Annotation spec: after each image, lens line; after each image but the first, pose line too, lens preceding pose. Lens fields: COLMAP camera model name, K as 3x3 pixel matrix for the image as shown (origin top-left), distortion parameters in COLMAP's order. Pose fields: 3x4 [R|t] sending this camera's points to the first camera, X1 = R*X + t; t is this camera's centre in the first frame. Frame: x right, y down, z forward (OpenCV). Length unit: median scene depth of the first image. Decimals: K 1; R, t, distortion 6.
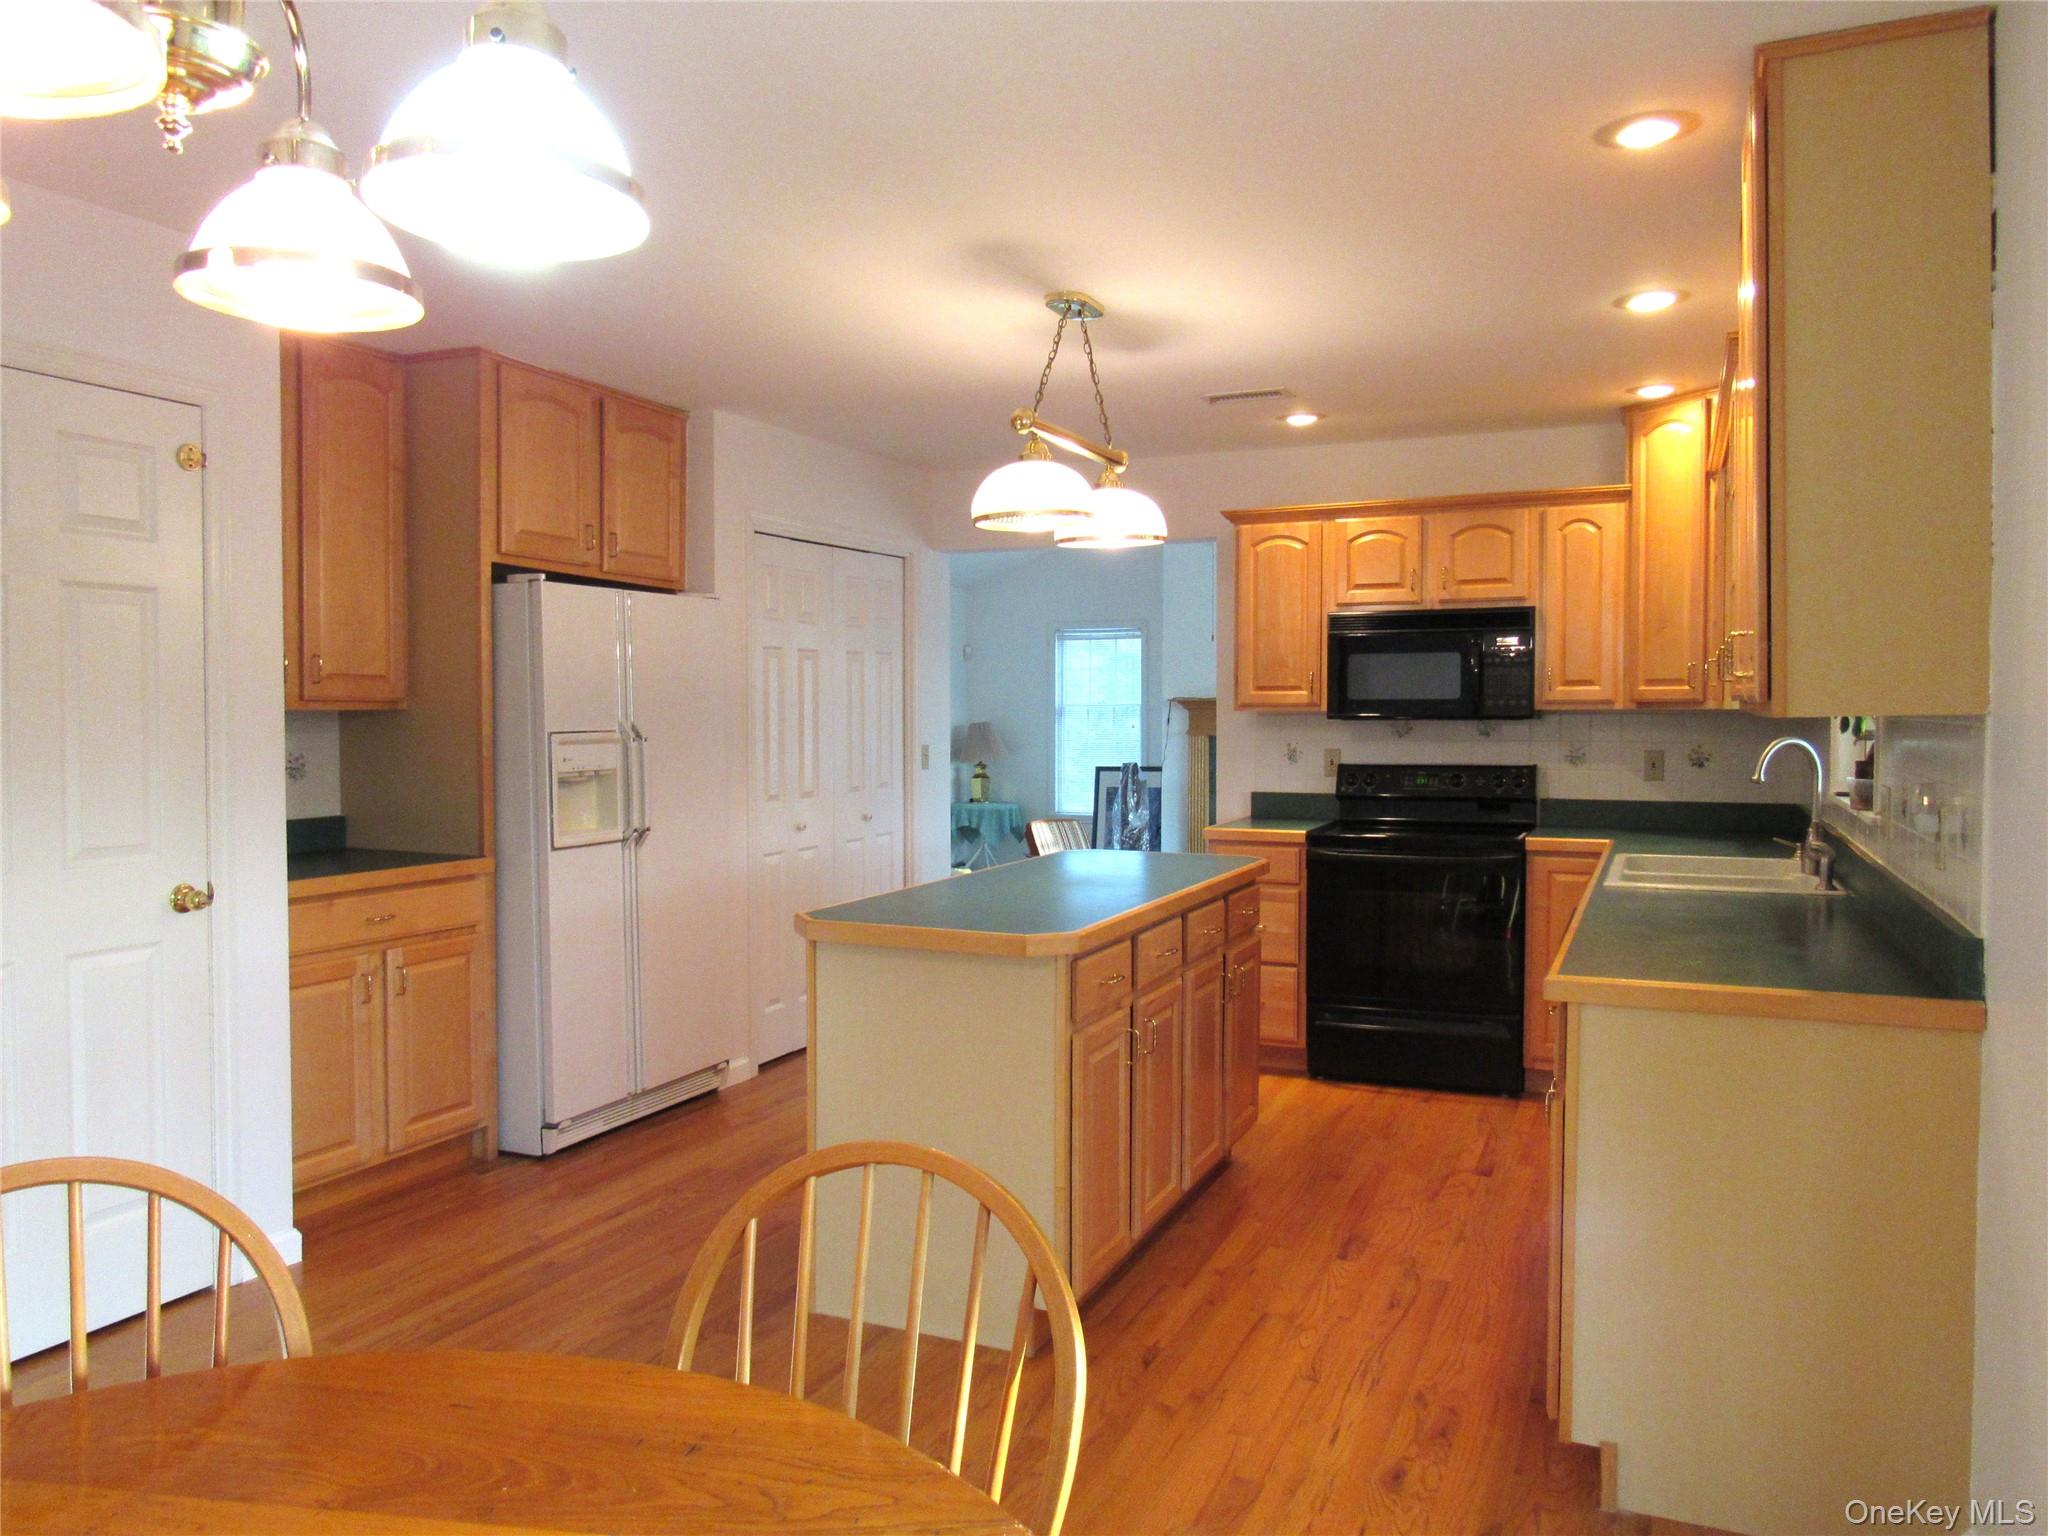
lens RADIAL K [[1445.2, 0, 1001.3], [0, 1445.2, 757.4], [0, 0, 1]] dist [-0.053023, 0.000345]
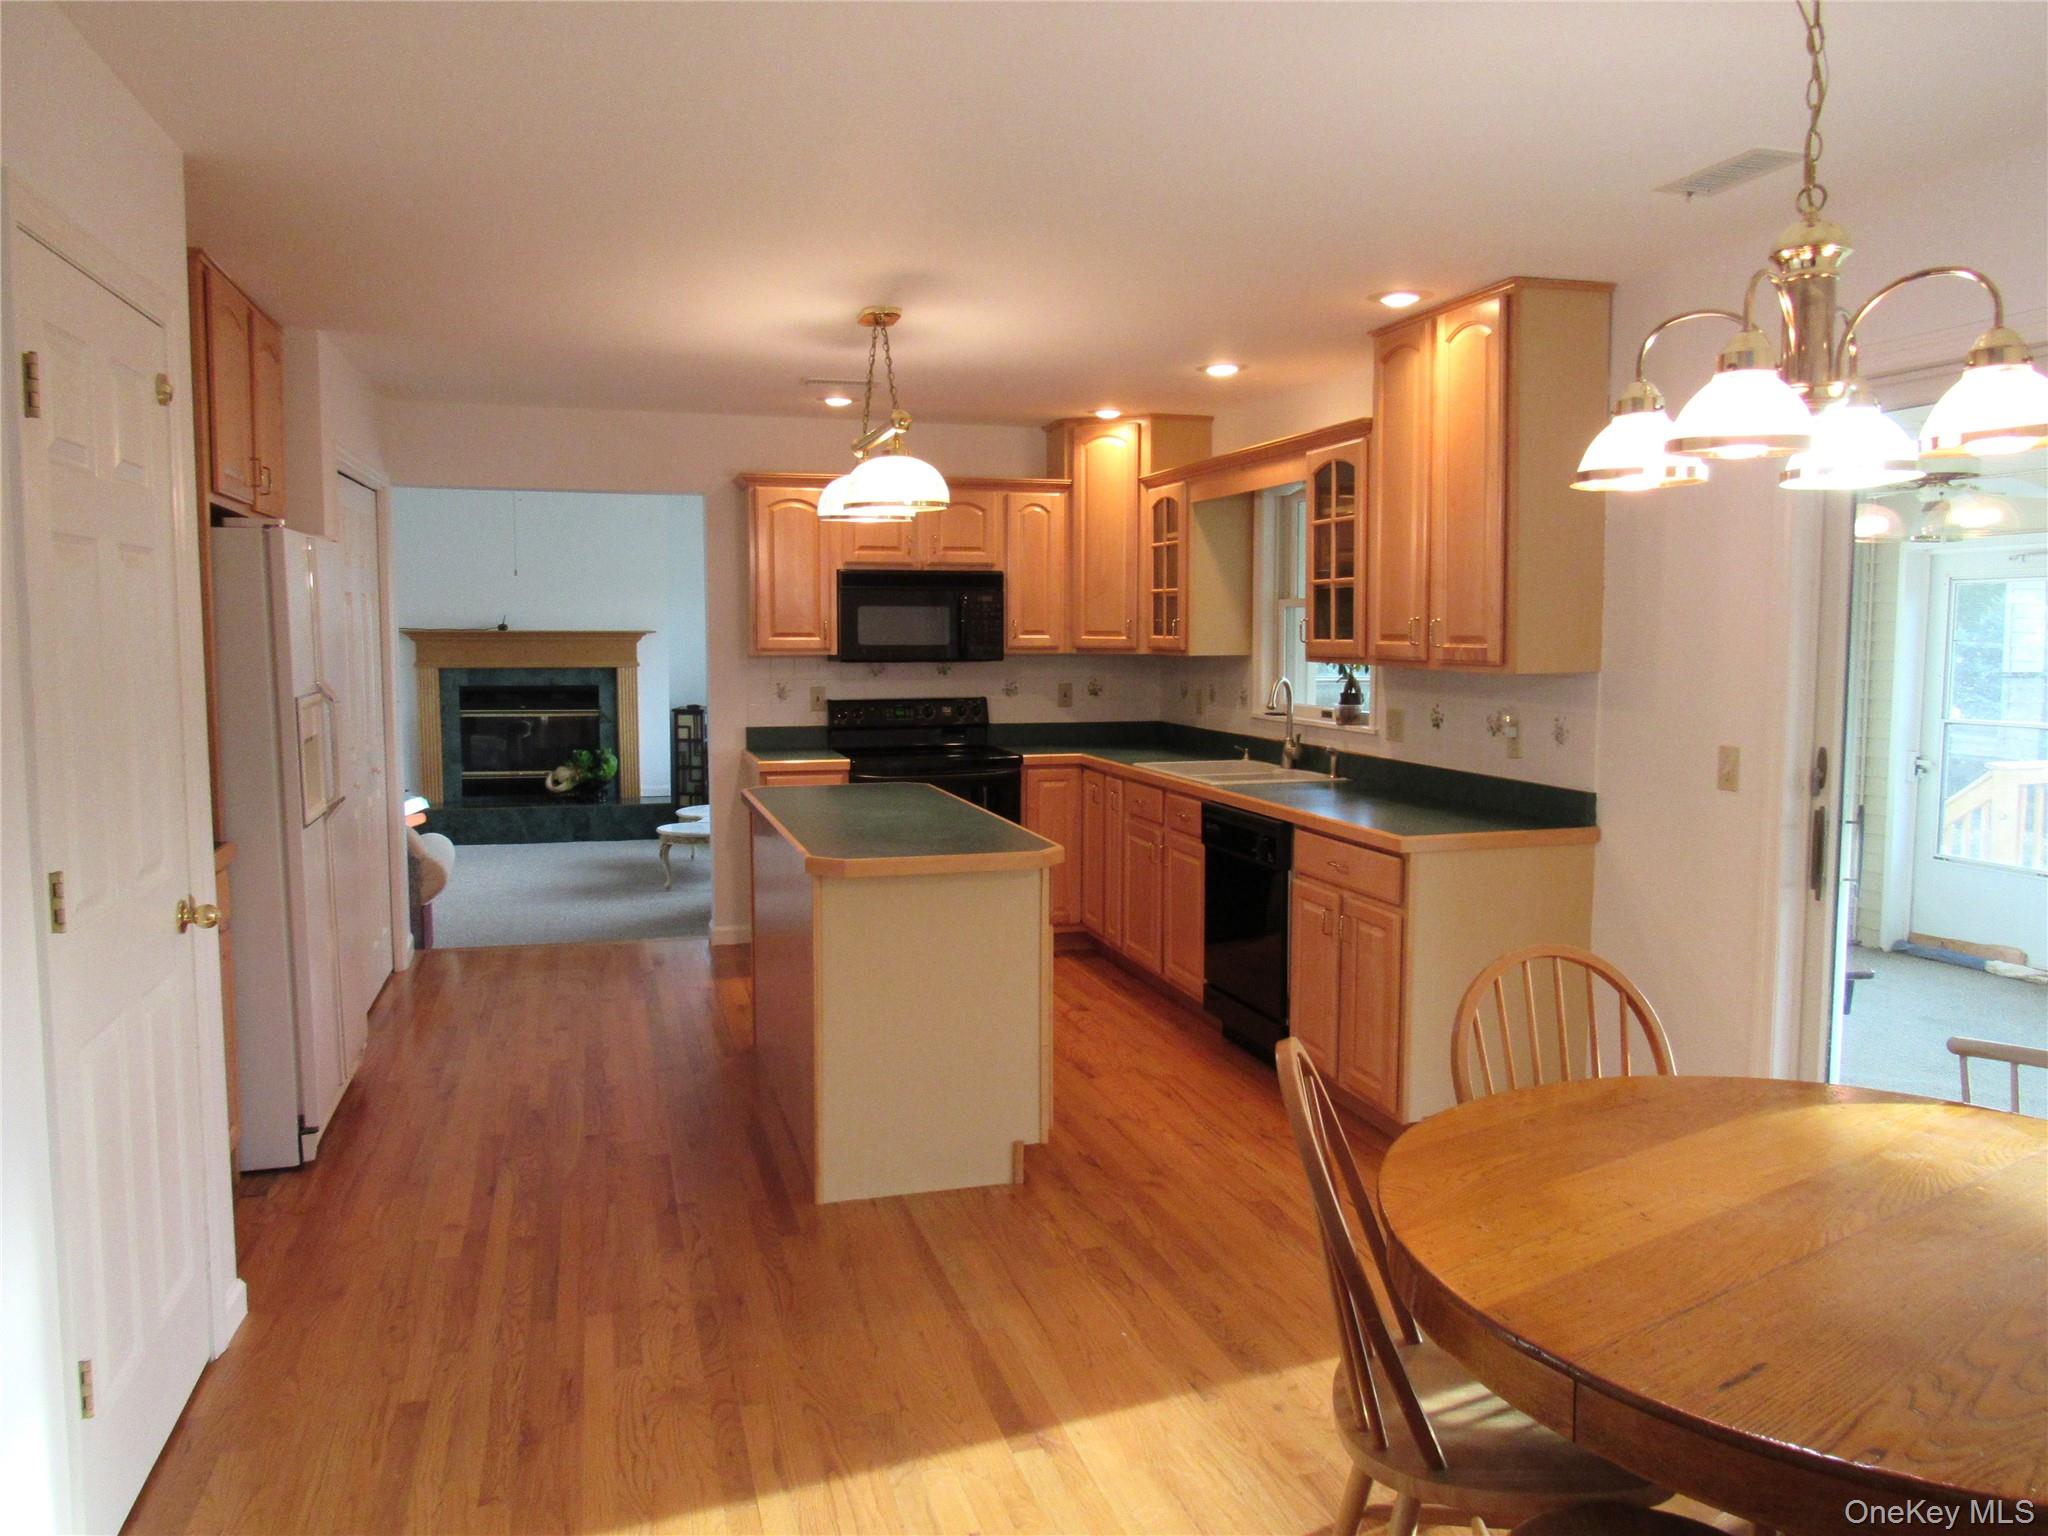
lens RADIAL K [[1432.6, 0, 1024.0], [0, 1432.6, 768.0], [0, 0, 1]] dist [-0.085918, 0.002170]
pose [[0.748061, -0.057534, 0.661132, -0.479658], [0.017687, 0.997609, 0.066802, -0.017841], [-0.663395, -0.038279, 0.747290, 0.048898]]
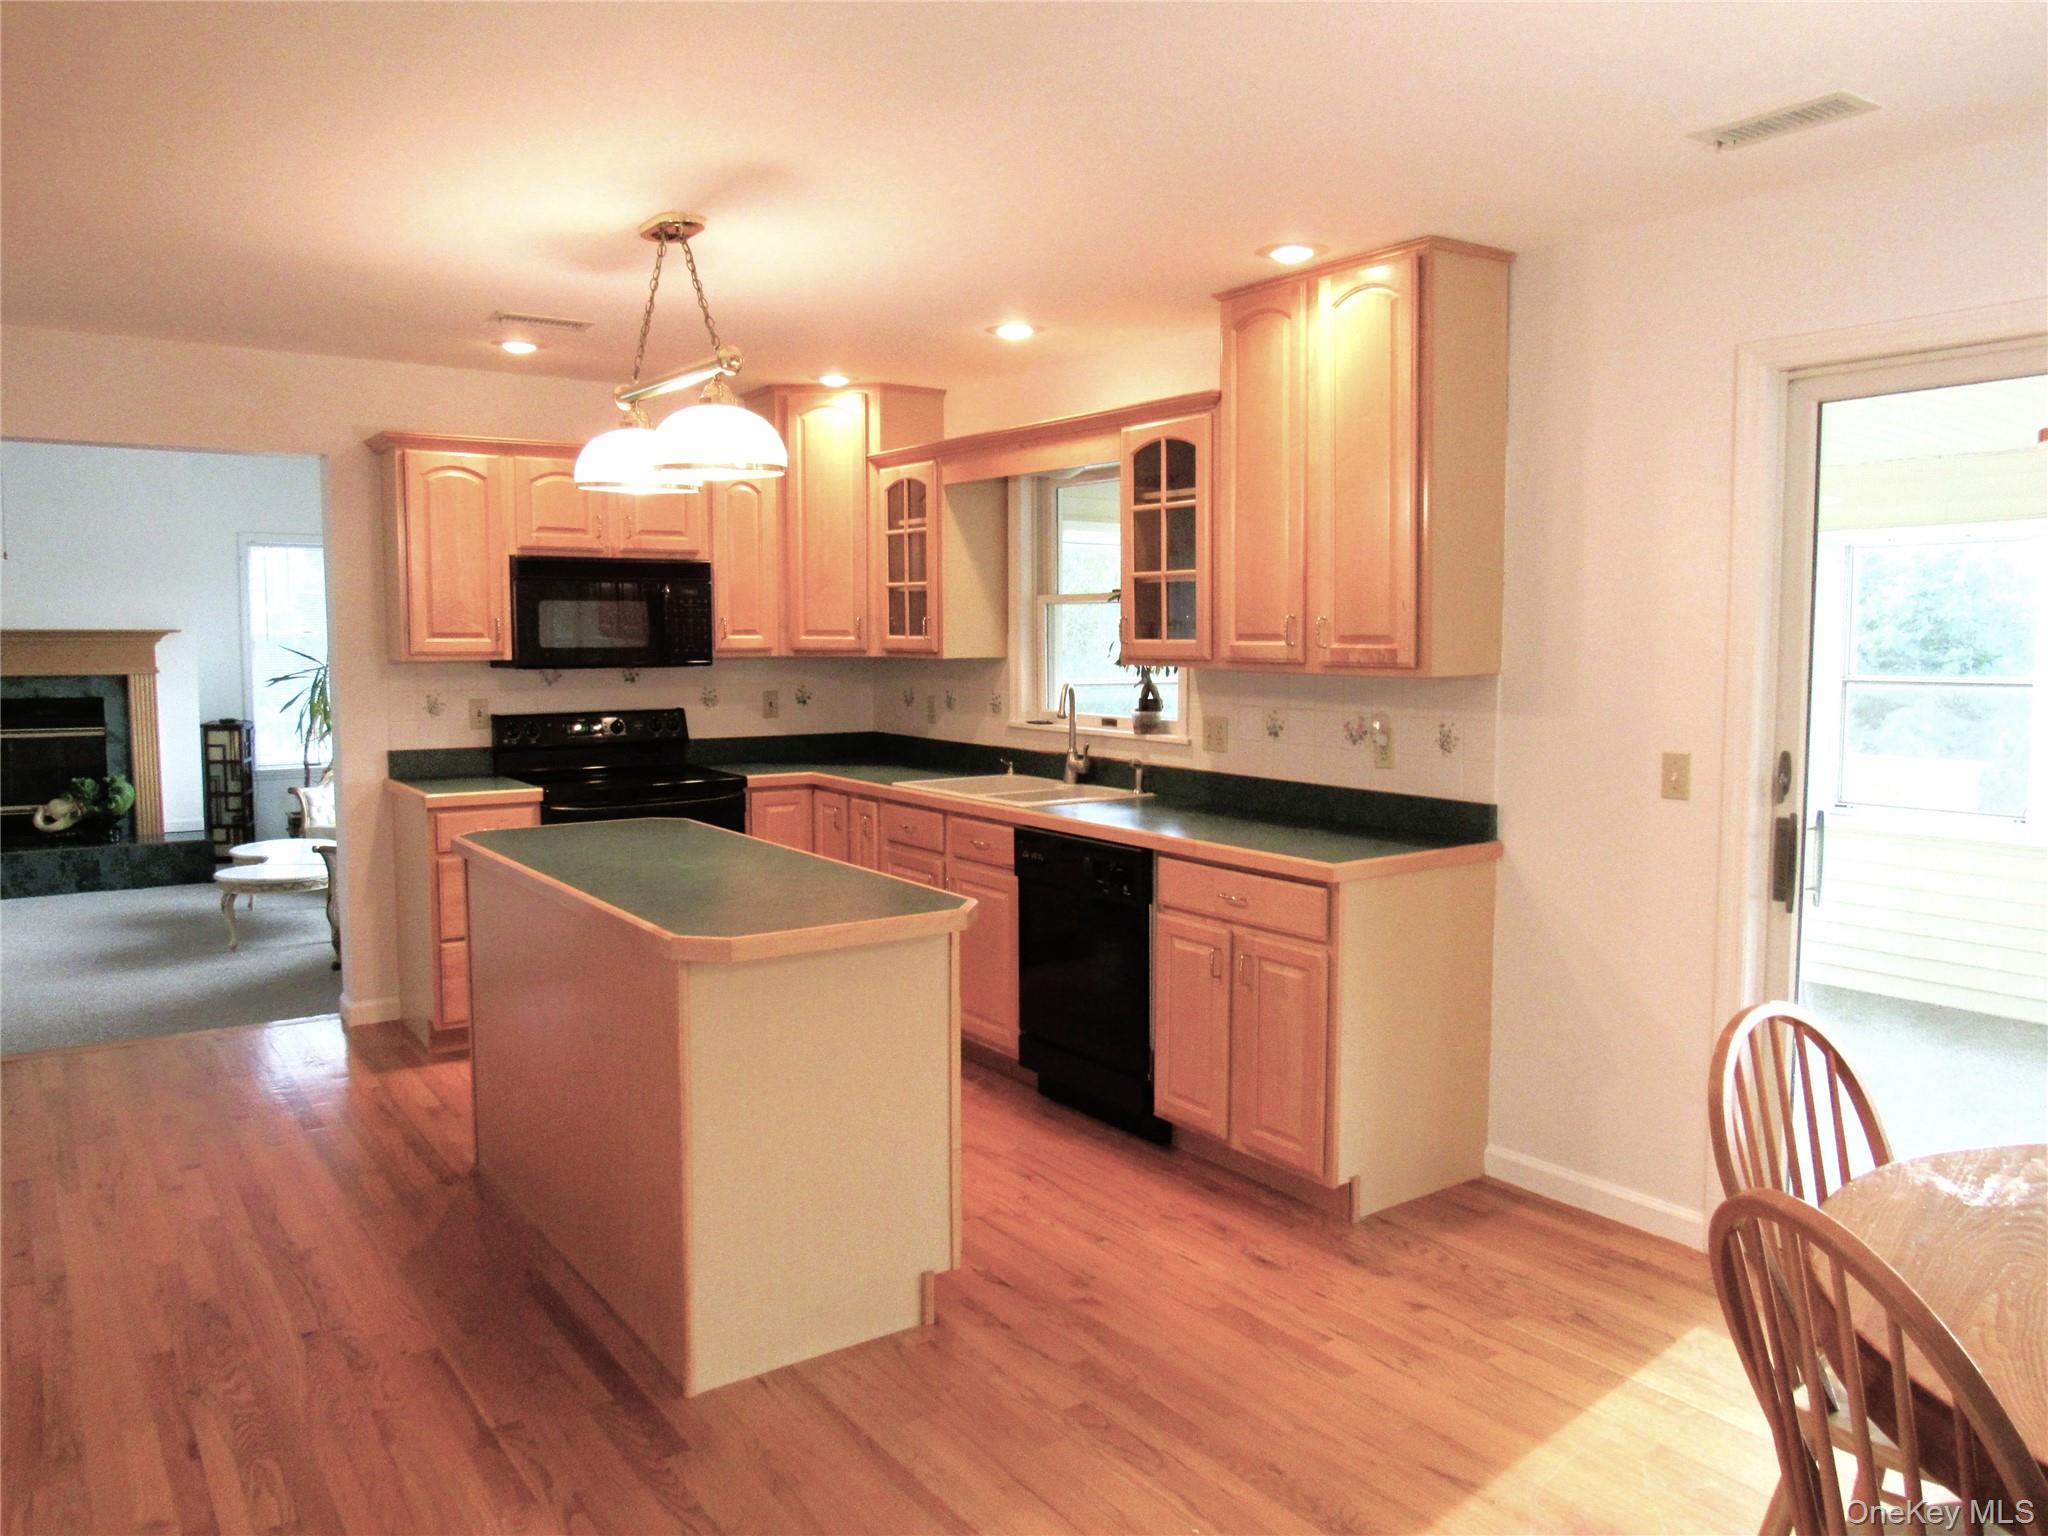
lens RADIAL K [[1446.1, 0, 1024.0], [0, 1446.1, 768.0], [0, 0, 1]] dist [-0.055609, 0.002643]
pose [[0.494096, -0.076029, 0.866076, -0.482669], [0.024526, 0.996991, 0.073529, -0.025577], [-0.869061, -0.015089, 0.494475, 0.278280]]
